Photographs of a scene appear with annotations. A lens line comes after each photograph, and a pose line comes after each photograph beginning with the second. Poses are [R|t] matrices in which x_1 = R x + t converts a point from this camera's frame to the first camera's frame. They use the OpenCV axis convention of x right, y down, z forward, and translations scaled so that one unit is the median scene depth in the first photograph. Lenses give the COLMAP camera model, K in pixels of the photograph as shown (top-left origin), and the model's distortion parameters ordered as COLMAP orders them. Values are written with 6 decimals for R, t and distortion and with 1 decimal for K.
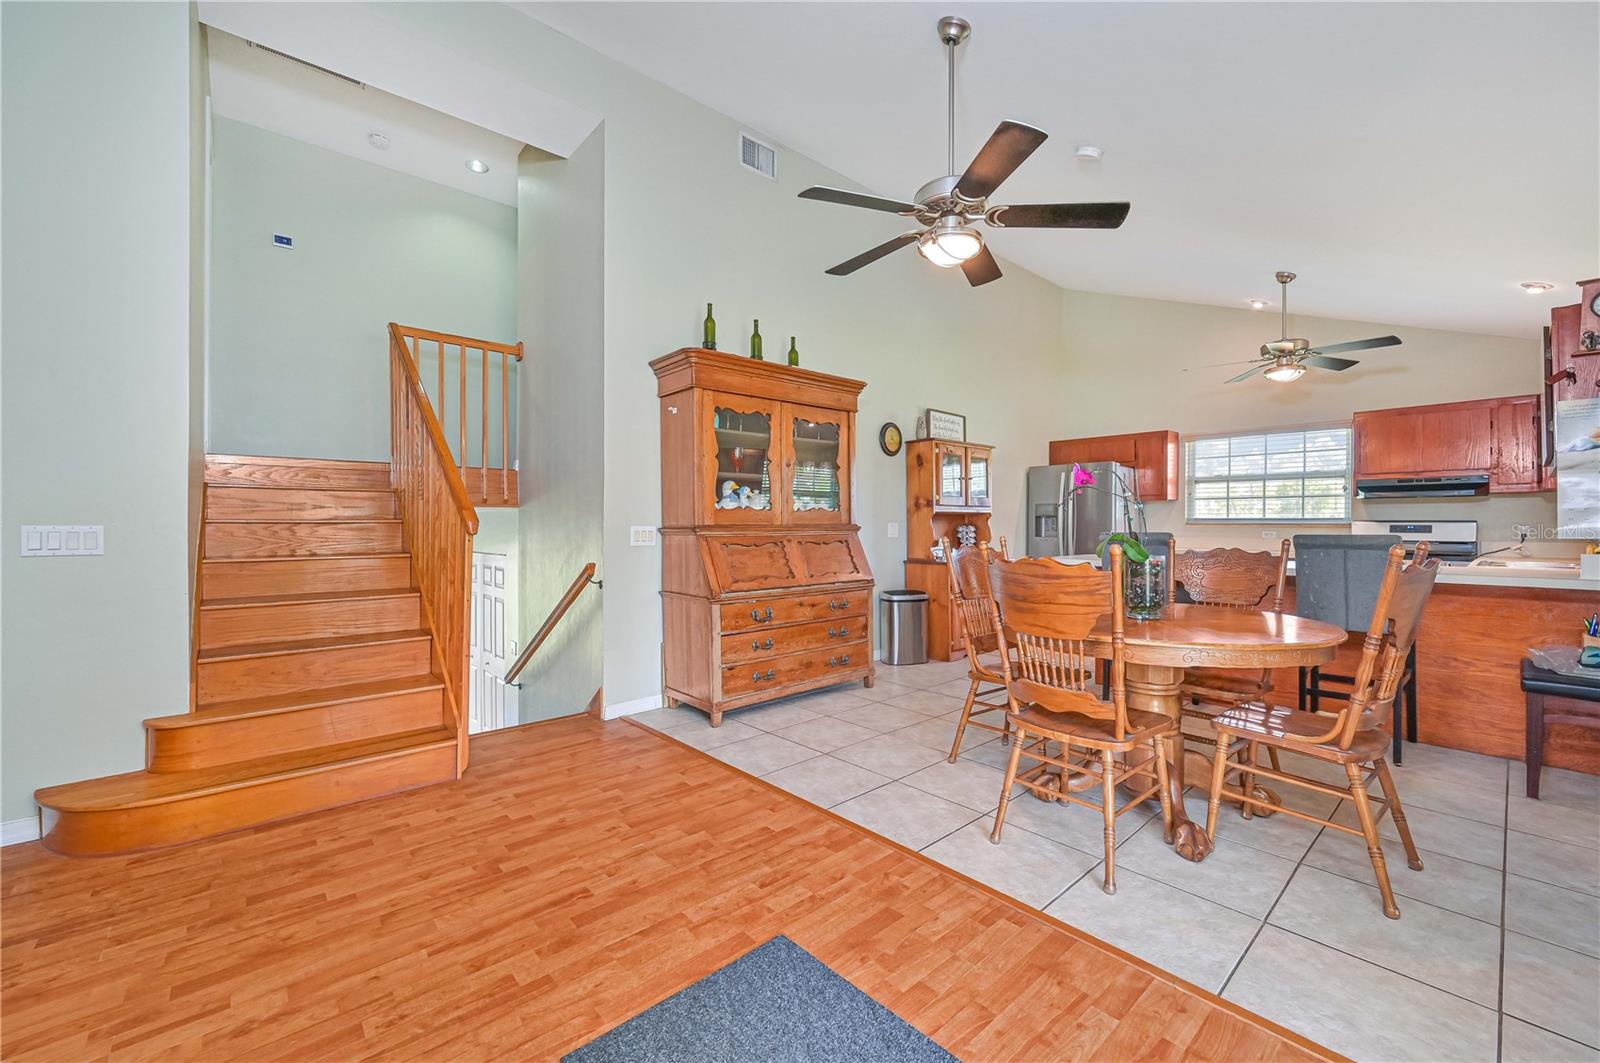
lens RADIAL K [[639.7, 0, 804.9], [0, 639.7, 526.6], [0, 0, 1]] dist [-0.000504, 0.000100]
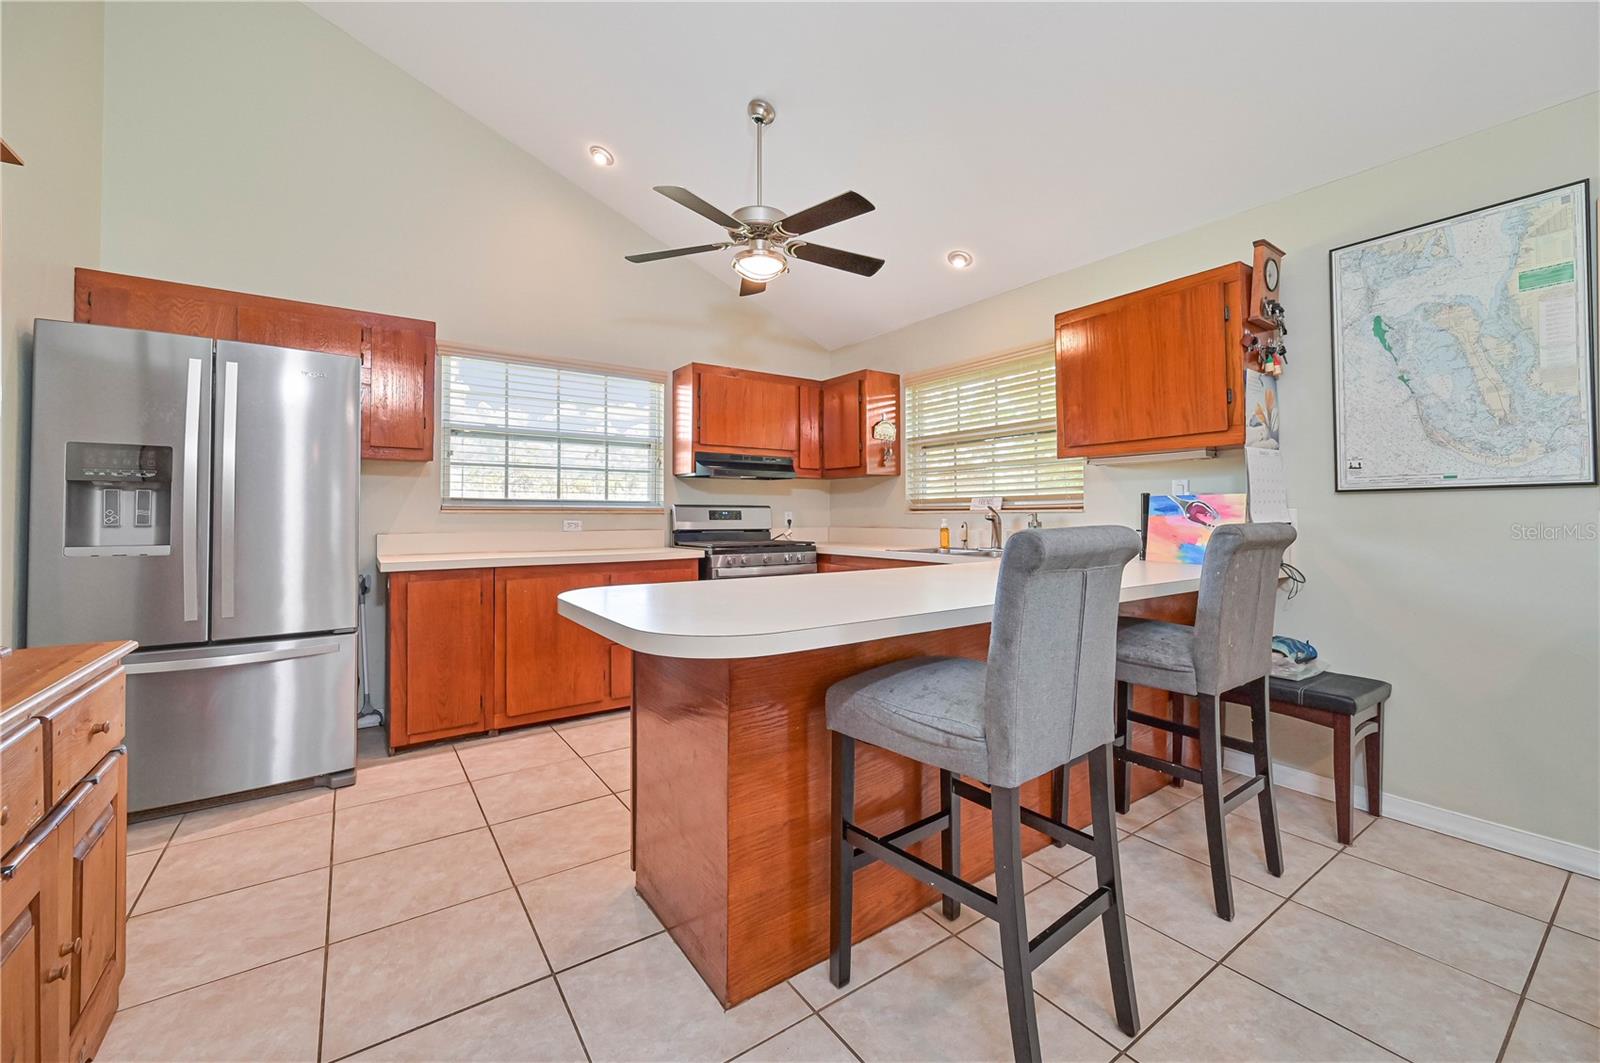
lens RADIAL K [[643.6, 0, 807.9], [0, 643.6, 508.6], [0, 0, 1]] dist [-0.000353, 0.000199]
pose [[0.116366, 0.005333, 0.993192, 0.248777], [0.004484, 0.999973, -0.005895, 0.001272], [-0.993196, 0.005140, 0.116339, 1.654843]]
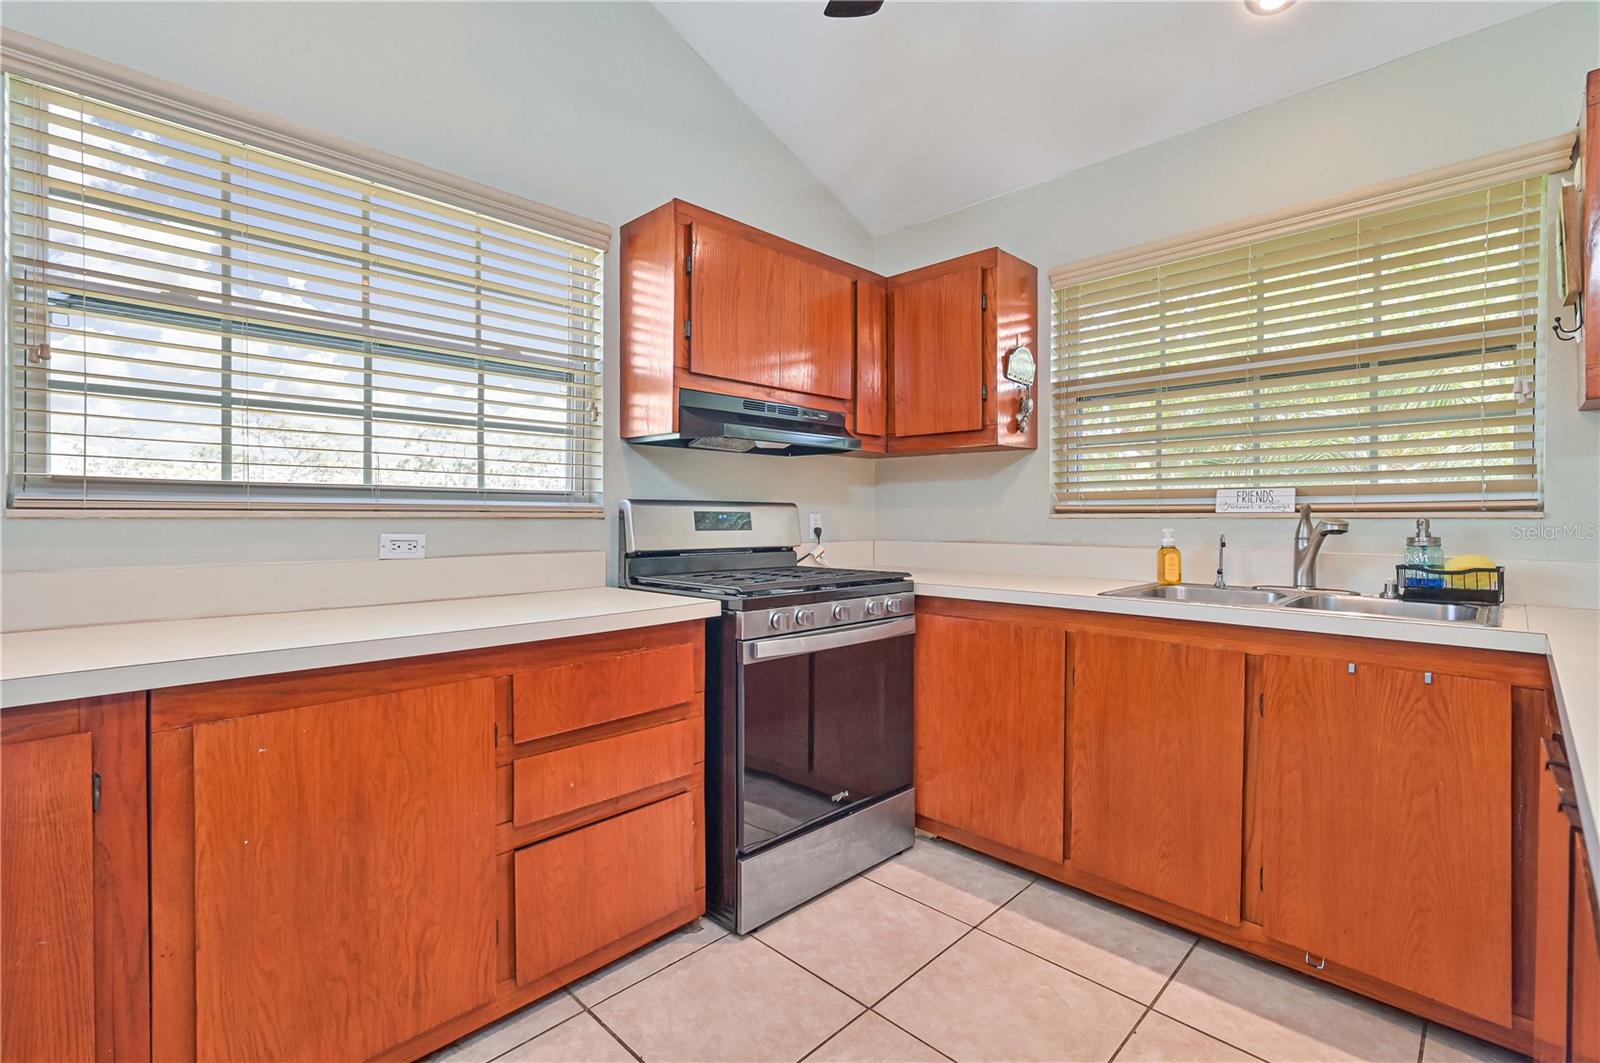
lens RADIAL K [[720.7, 0, 806.5], [0, 720.7, 522.1], [0, 0, 1]] dist [0.003442, -0.000064]
pose [[-0.060837, -0.013256, 0.998060, 0.958744], [0.001439, 0.999910, 0.013368, -0.003472], [-0.998147, 0.002250, -0.060812, 2.030500]]
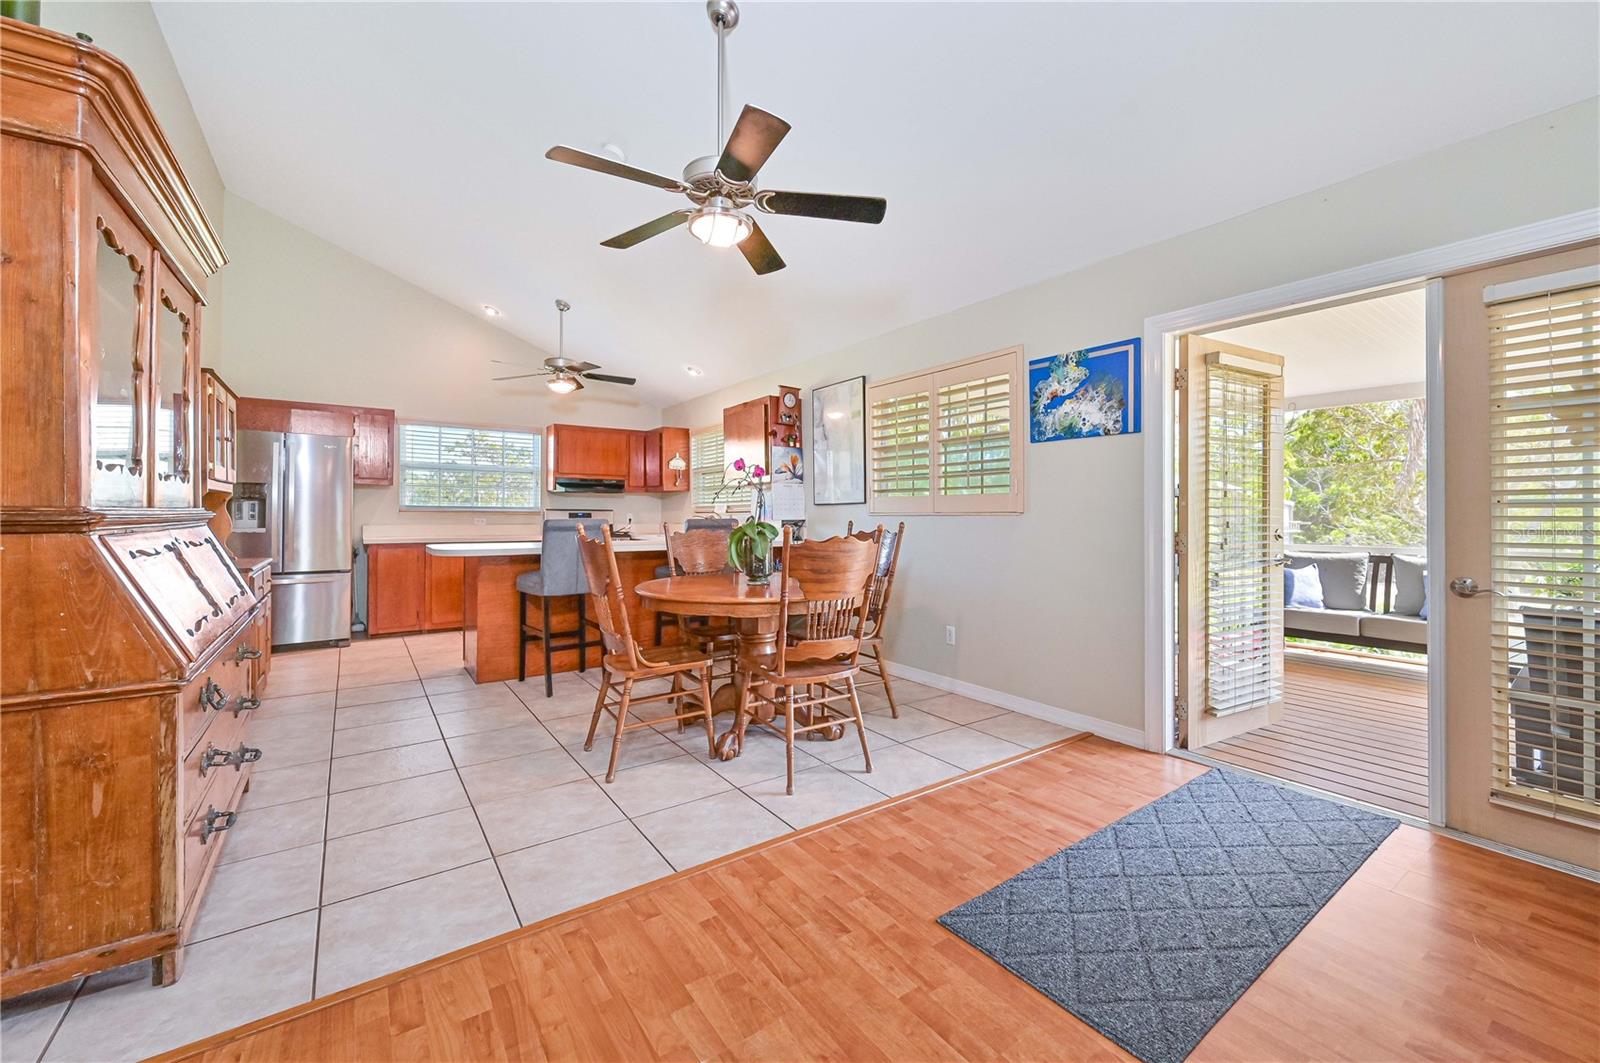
lens RADIAL K [[643.6, 0, 807.9], [0, 643.6, 508.6], [0, 0, 1]] dist [-0.000353, 0.000199]
pose [[0.116261, 0.008369, 0.993183, -0.739952], [0.001721, 0.999961, -0.008627, 0.003794], [-0.993217, 0.002713, 0.116242, 0.753128]]
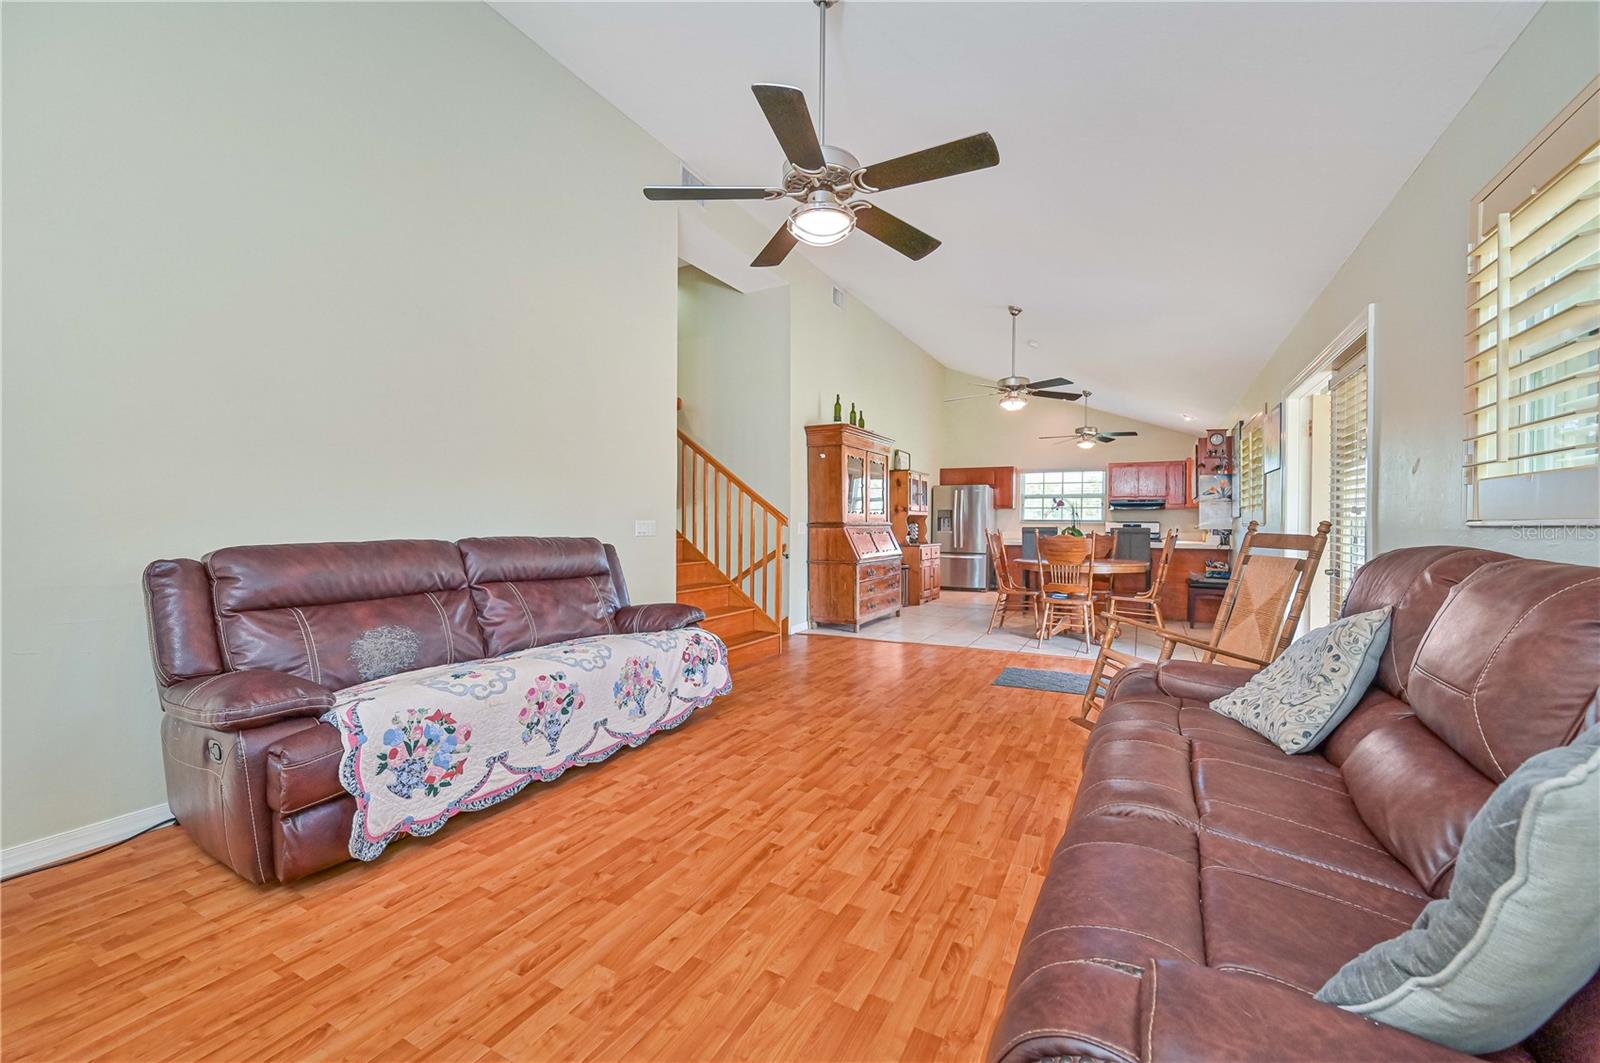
lens RADIAL K [[633.2, 0, 805.2], [0, 633.2, 534.8], [0, 0, 1]] dist [-0.003593, -0.000152]
pose [[0.939884, -0.001190, 0.341493, -1.271420], [-0.003982, 0.999888, 0.014445, 0.012529], [-0.341472, -0.014936, 0.939773, -0.911970]]
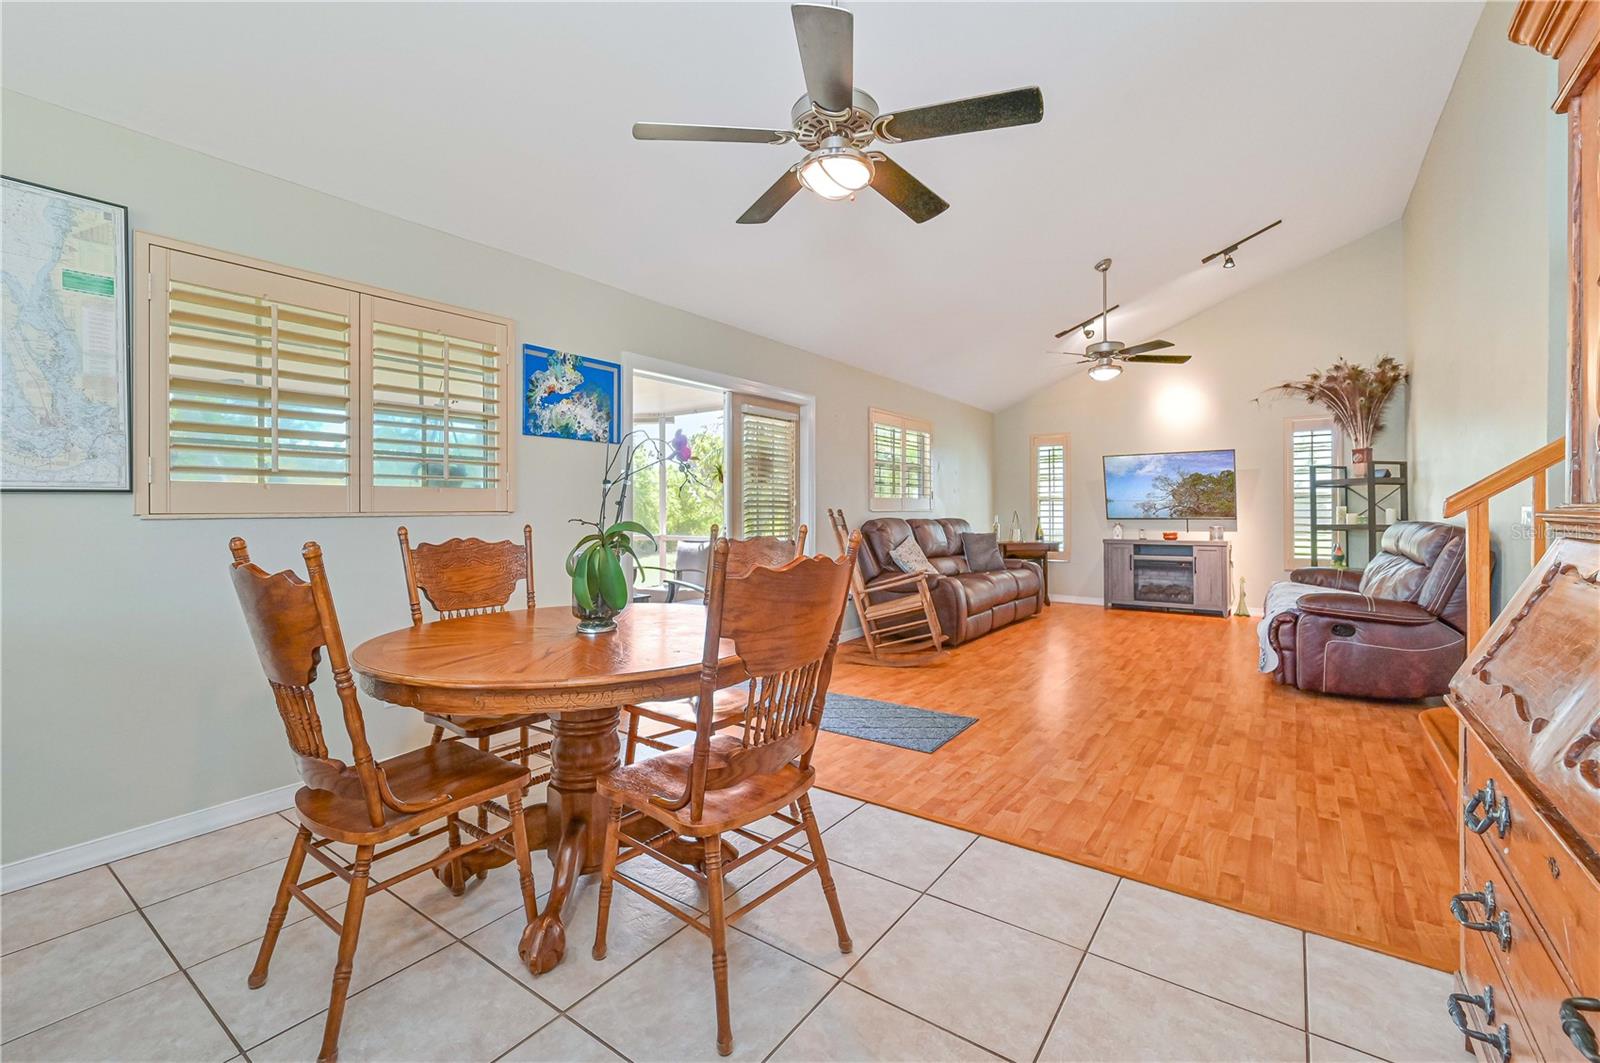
lens RADIAL K [[678.9, 0, 805.6], [0, 678.9, 511.7], [0, 0, 1]] dist [0.001757, 0.000296]
pose [[-0.976999, 0.006076, -0.213156, 0.457459], [0.005445, 0.999979, 0.003545, -0.000775], [0.213173, 0.002302, -0.977012, 1.857855]]
